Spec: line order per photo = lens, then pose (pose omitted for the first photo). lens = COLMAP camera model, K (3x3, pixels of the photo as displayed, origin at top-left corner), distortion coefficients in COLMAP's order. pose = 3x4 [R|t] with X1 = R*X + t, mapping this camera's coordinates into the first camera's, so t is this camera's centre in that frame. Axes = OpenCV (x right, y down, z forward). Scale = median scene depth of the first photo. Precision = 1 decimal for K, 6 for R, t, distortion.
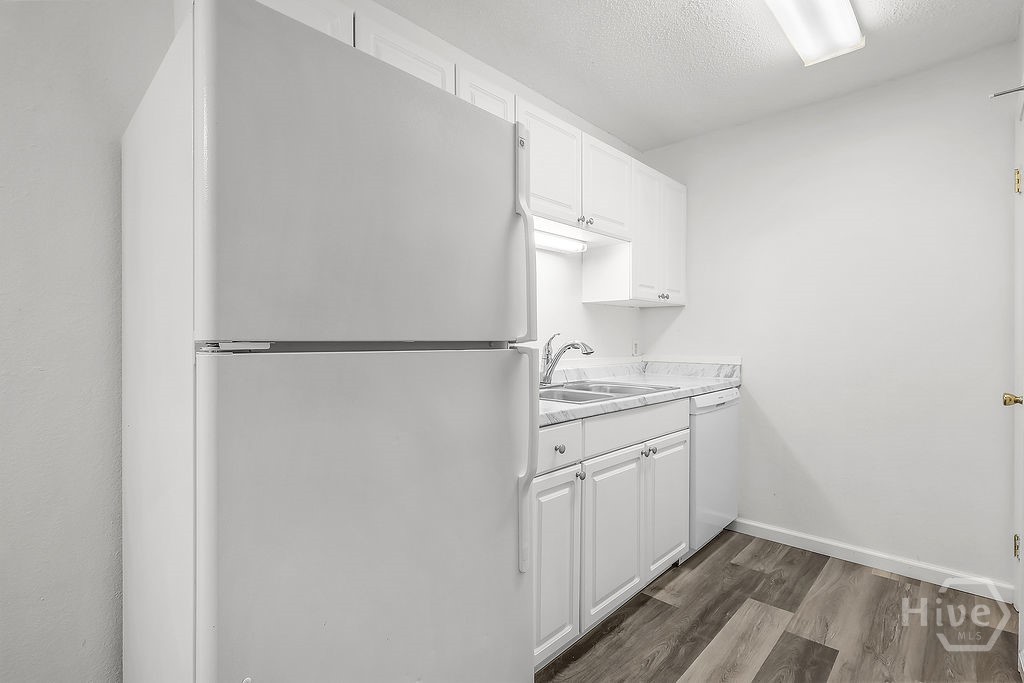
lens RADIAL K [[481.7, 0, 506.9], [0, 481.7, 340.3], [0, 0, 1]] dist [0.003791, 0.000148]
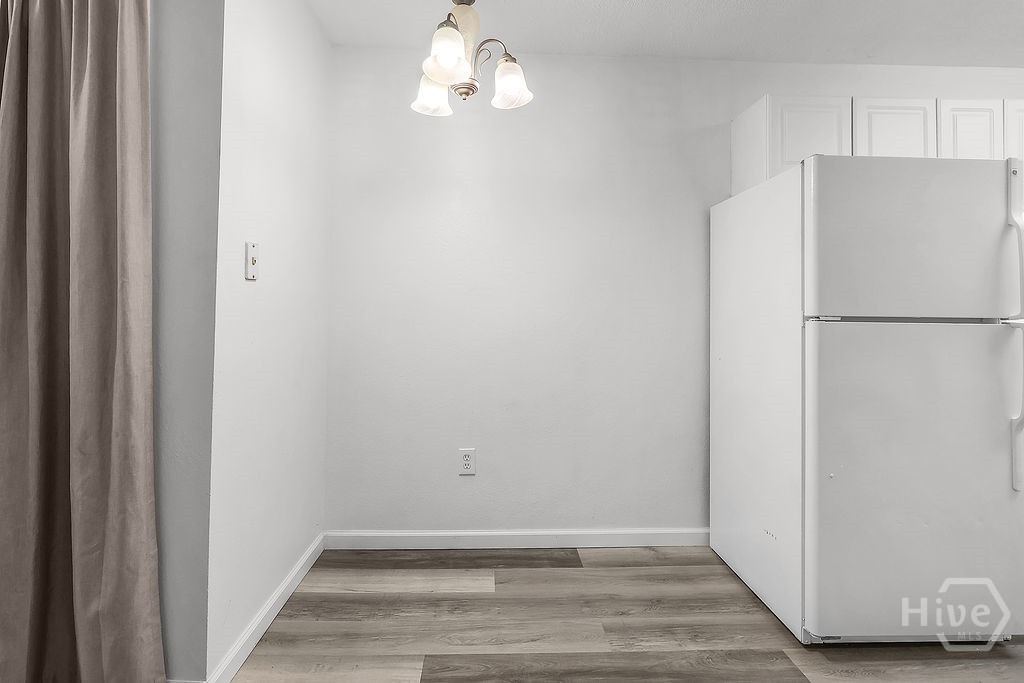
lens RADIAL K [[481.7, 0, 511.8], [0, 481.7, 341.6], [0, 0, 1]] dist [0.003791, 0.000148]
pose [[0.706918, -0.001953, -0.707293, -0.006612], [-0.003469, 0.999975, -0.006228, 0.083519], [0.707287, 0.006856, 0.706893, -0.971199]]
